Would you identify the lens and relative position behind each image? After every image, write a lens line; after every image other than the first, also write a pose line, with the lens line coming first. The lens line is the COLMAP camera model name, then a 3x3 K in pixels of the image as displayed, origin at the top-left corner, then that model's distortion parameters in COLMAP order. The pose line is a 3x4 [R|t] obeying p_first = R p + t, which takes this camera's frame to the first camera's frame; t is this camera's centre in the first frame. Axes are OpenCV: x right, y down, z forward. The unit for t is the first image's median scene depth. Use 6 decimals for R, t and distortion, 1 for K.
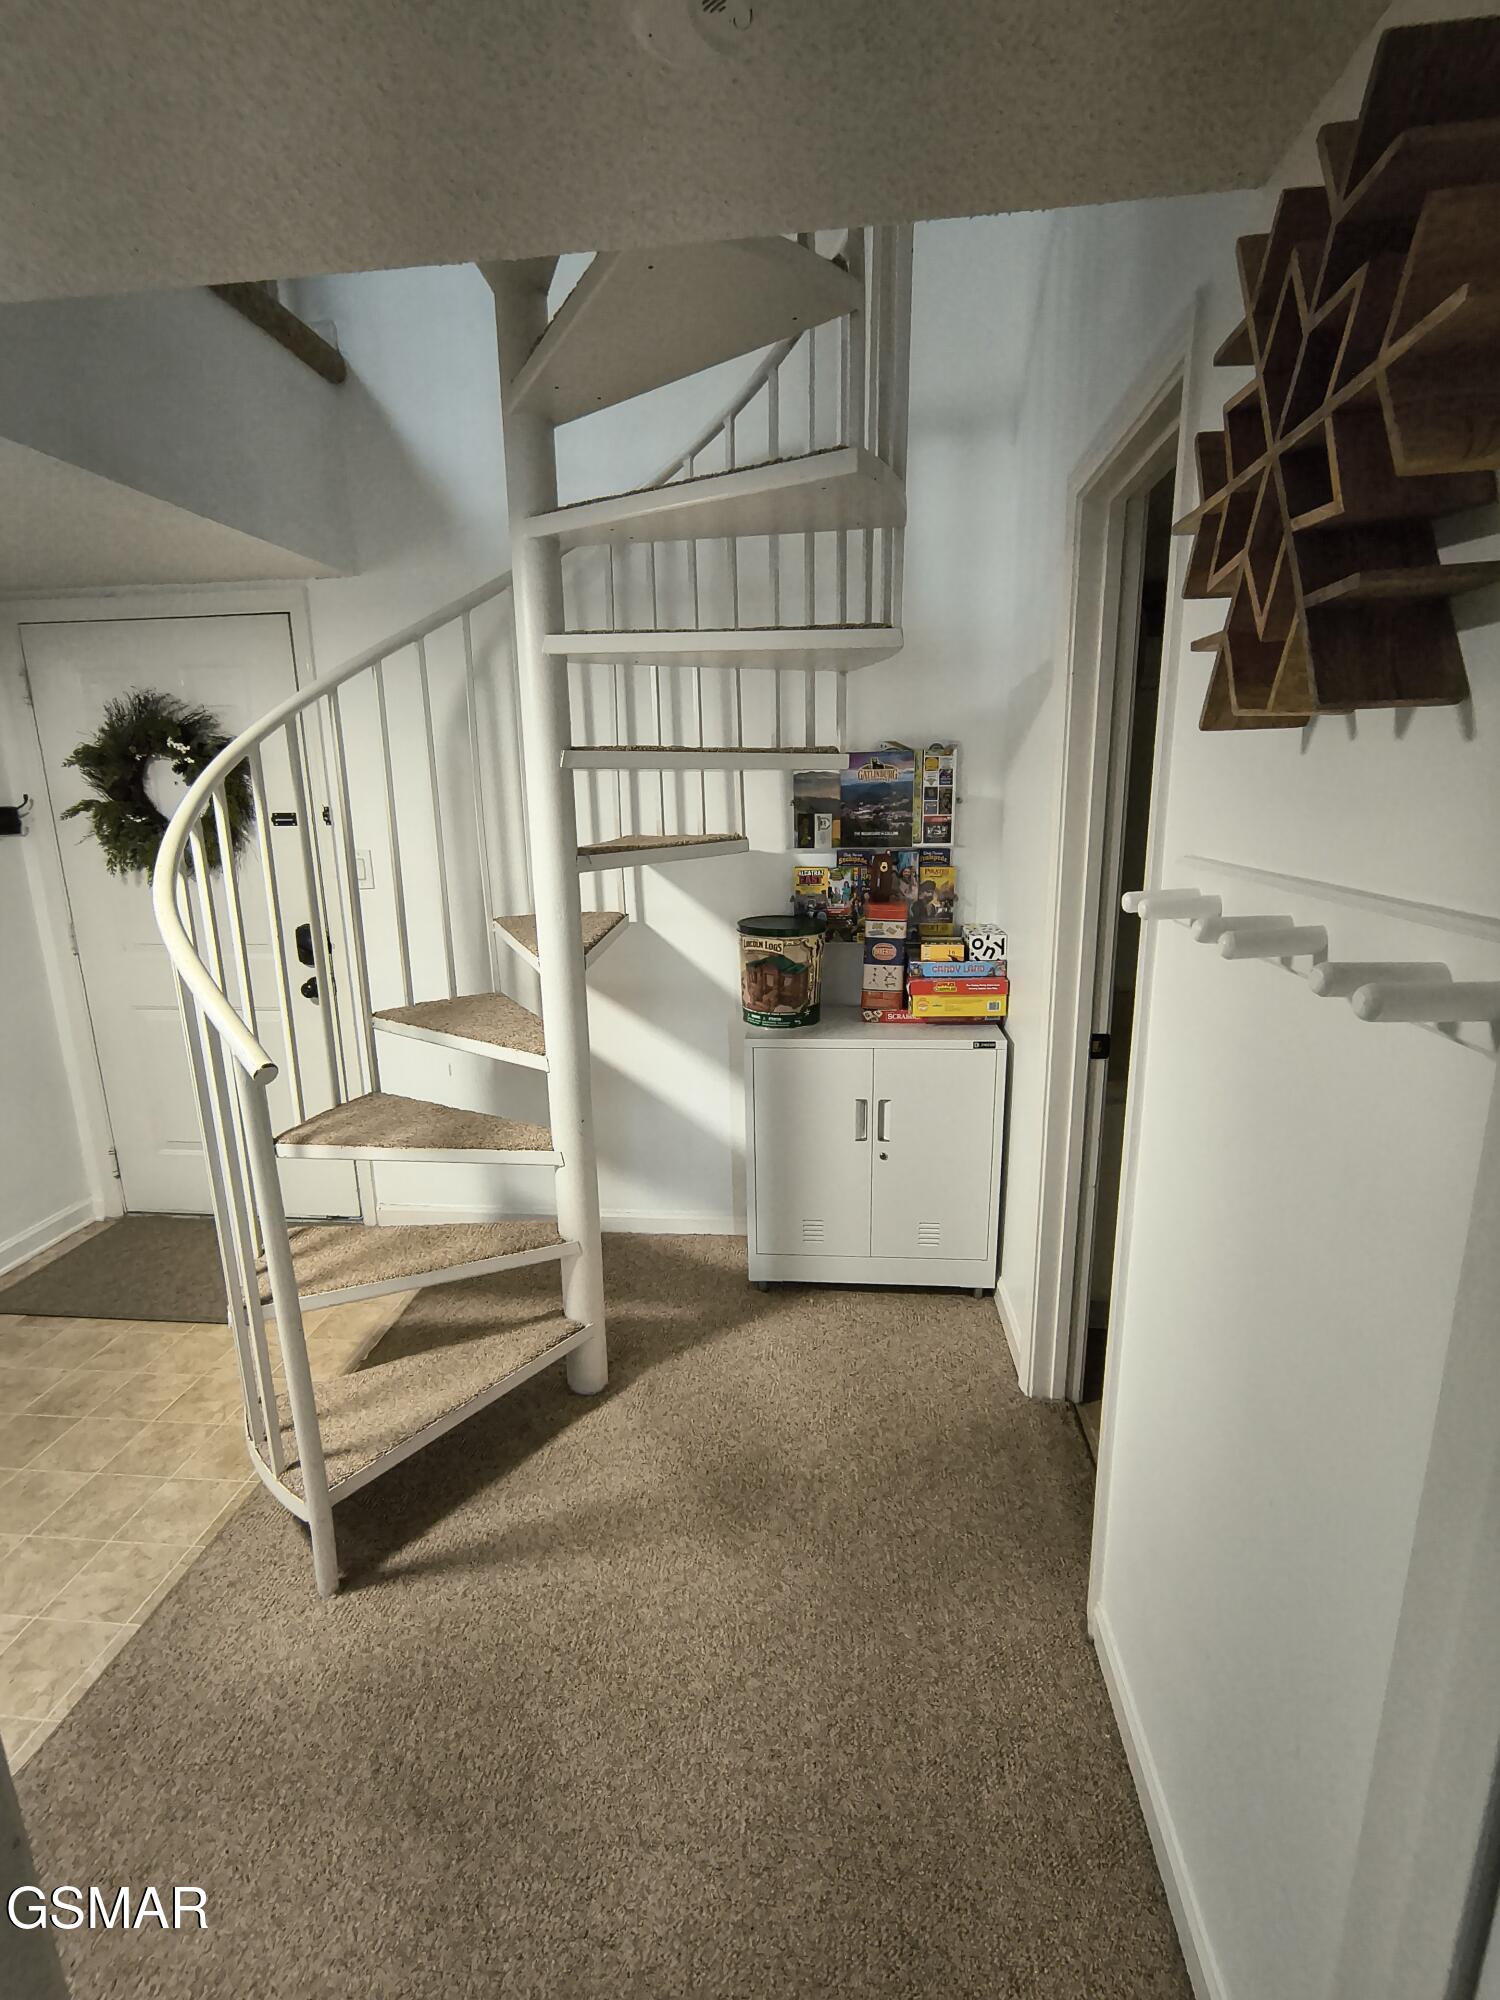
lens RADIAL K [[922.3, 0, 746.2], [0, 922.3, 1012.5], [0, 0, 1]] dist [-0.001560, -0.000143]
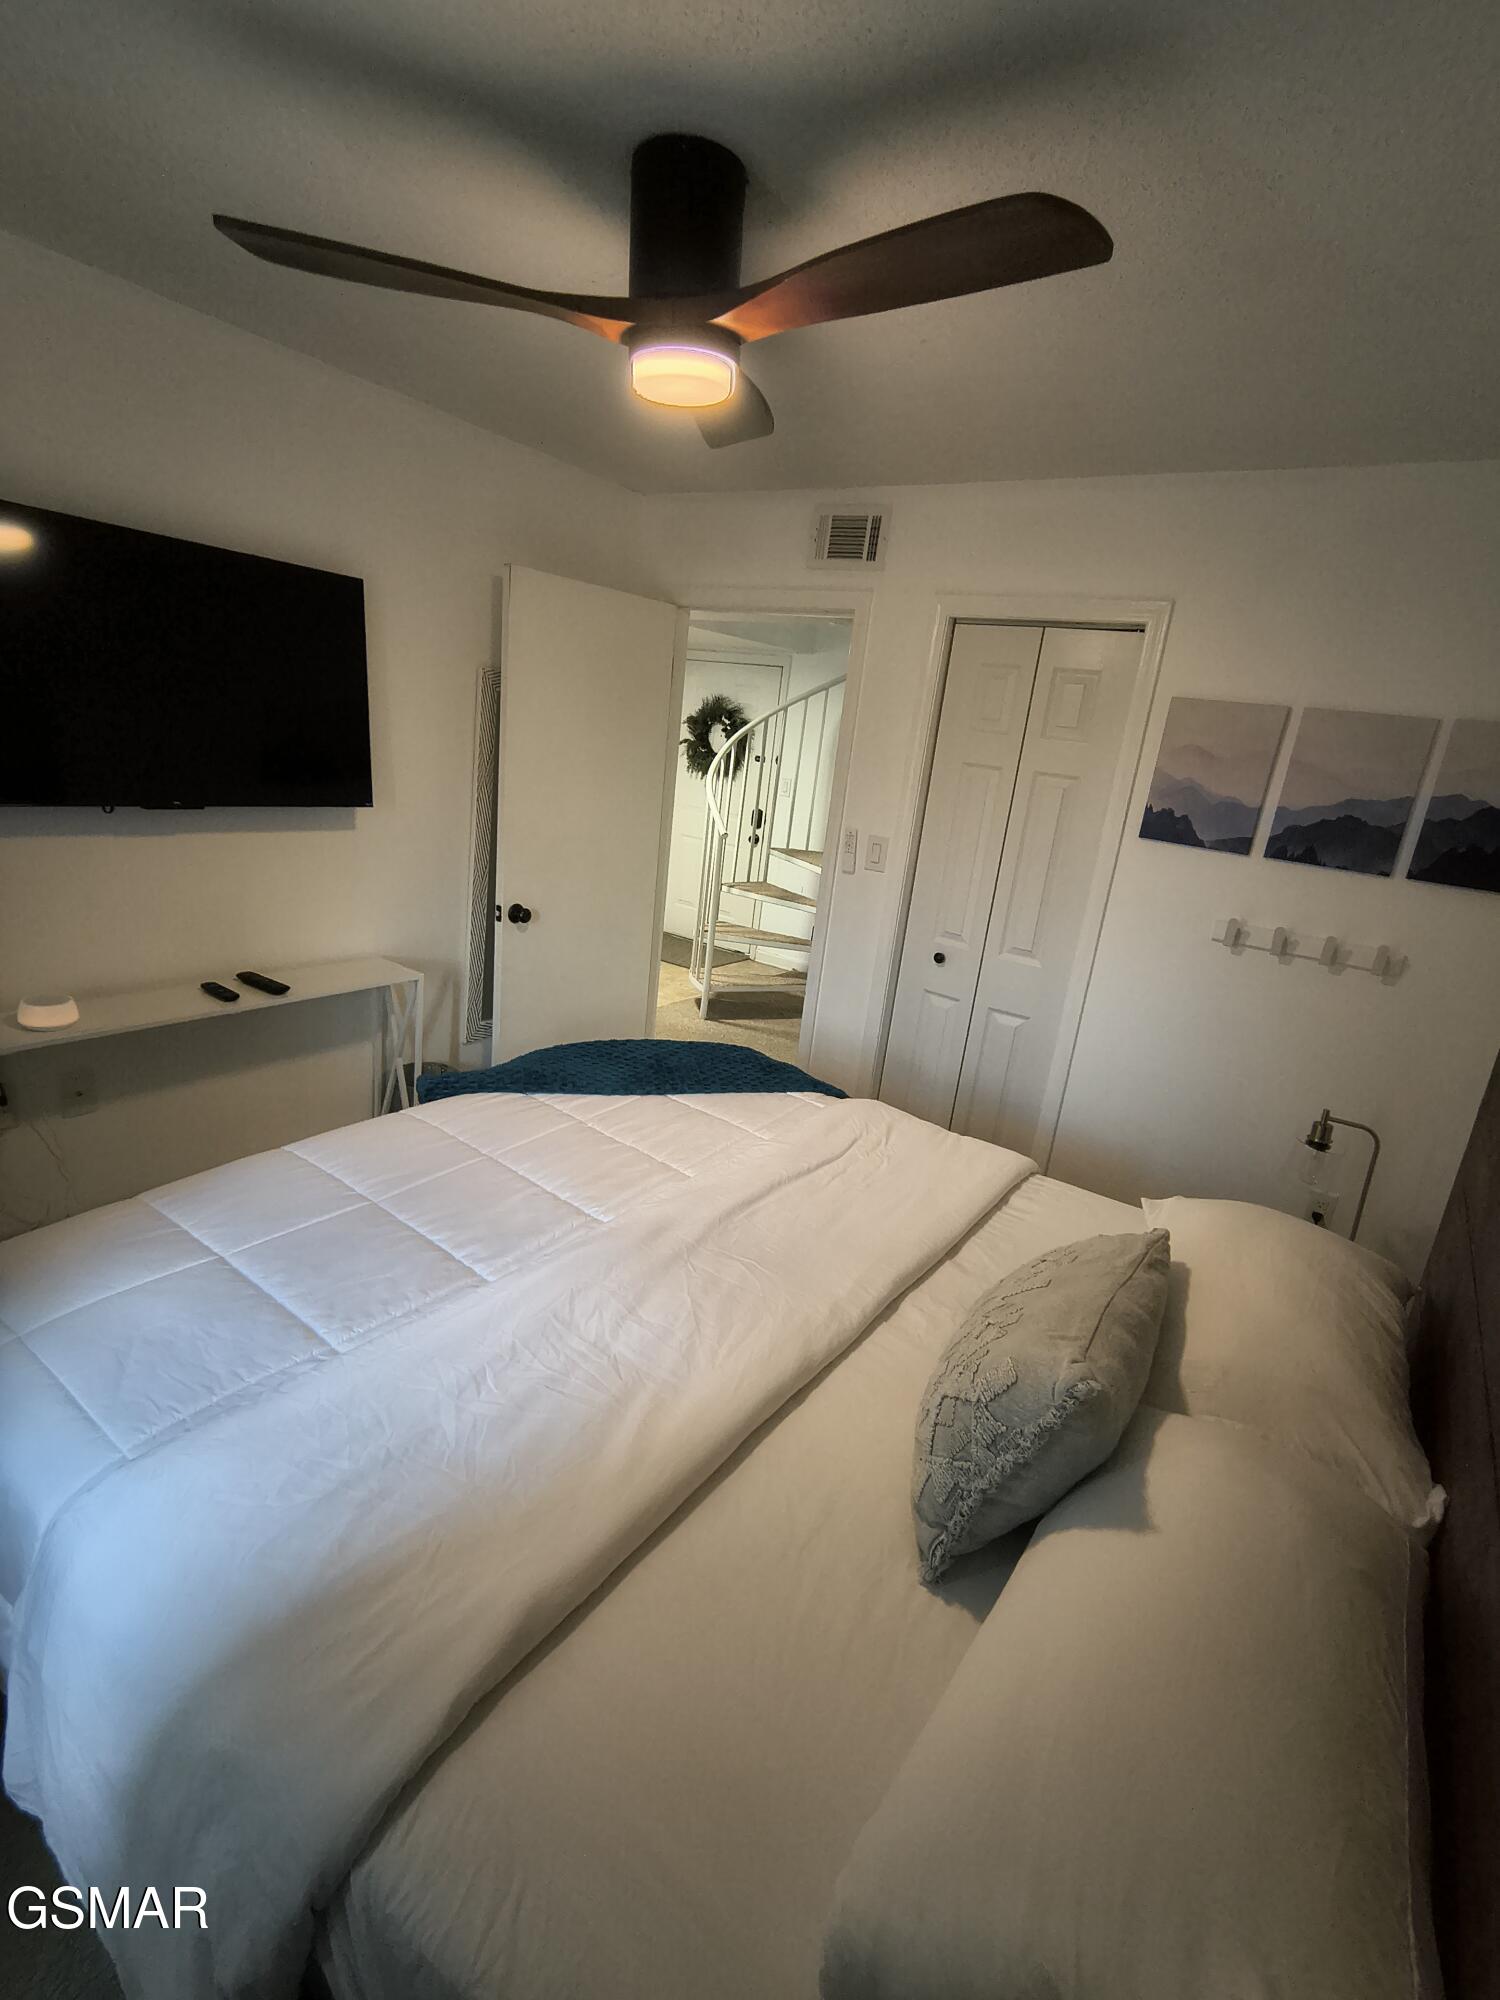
lens RADIAL K [[922.3, 0, 746.8], [0, 922.3, 990.6], [0, 0, 1]] dist [-0.001560, -0.000143]
pose [[0.864842, 0.244087, -0.438714, 0.655541], [-0.235899, 0.968951, 0.074063, 0.195017], [0.443171, 0.039439, 0.895569, -1.102126]]
